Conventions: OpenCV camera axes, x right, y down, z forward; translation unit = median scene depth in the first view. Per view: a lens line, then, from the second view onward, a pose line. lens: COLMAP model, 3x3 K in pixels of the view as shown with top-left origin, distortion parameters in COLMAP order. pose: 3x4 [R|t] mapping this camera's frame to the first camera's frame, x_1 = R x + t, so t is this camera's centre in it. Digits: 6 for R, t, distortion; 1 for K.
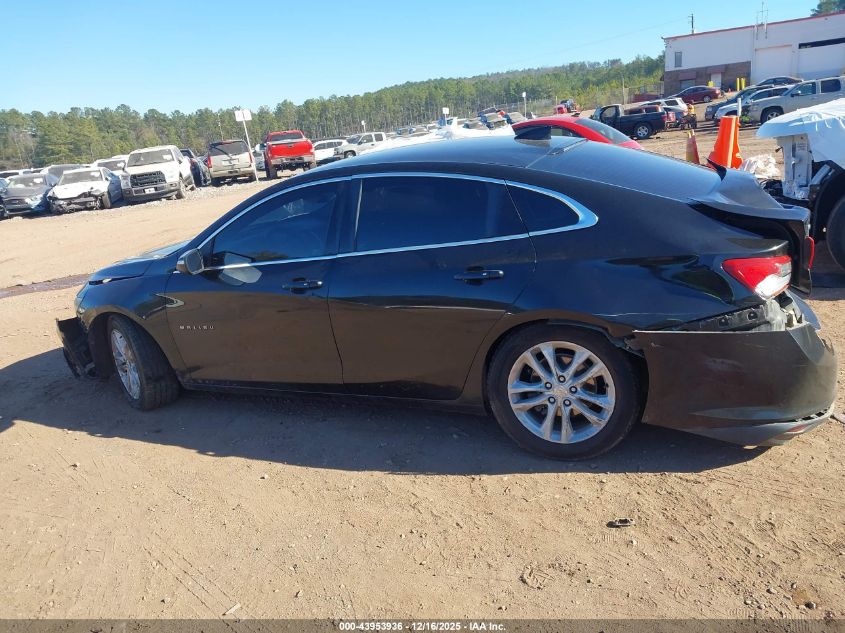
lens RADIAL K [[668.8, 0, 422.5], [0, 668.8, 316.5], [0, 0, 1]] dist [0.003506, 0.006520]
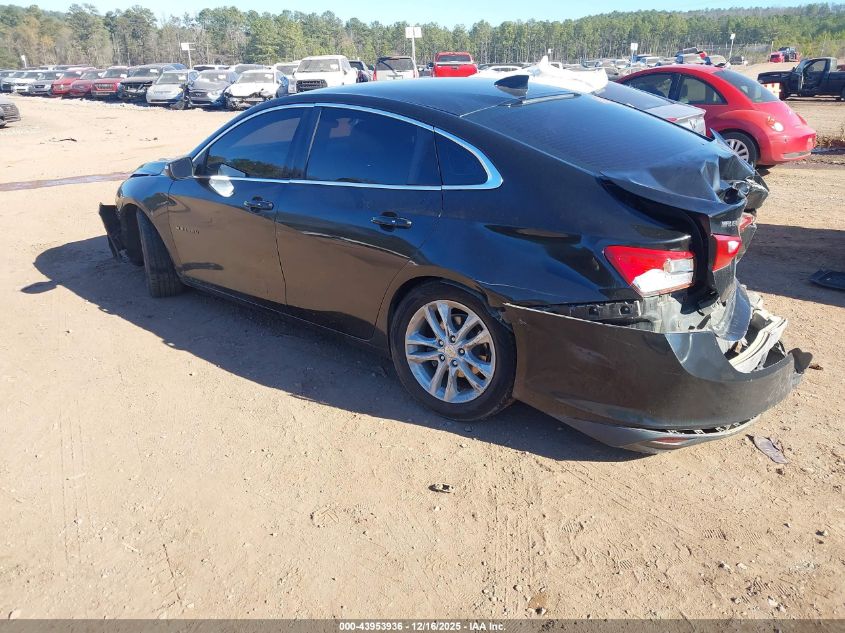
lens RADIAL K [[655.0, 0, 422.5], [0, 655.0, 316.5], [0, 0, 1]] dist [0.002144, 0.004491]
pose [[0.958509, 0.185676, -0.216299, 0.128145], [-0.161352, 0.978910, 0.125301, -0.018507], [0.235003, -0.085201, 0.968253, 0.018769]]
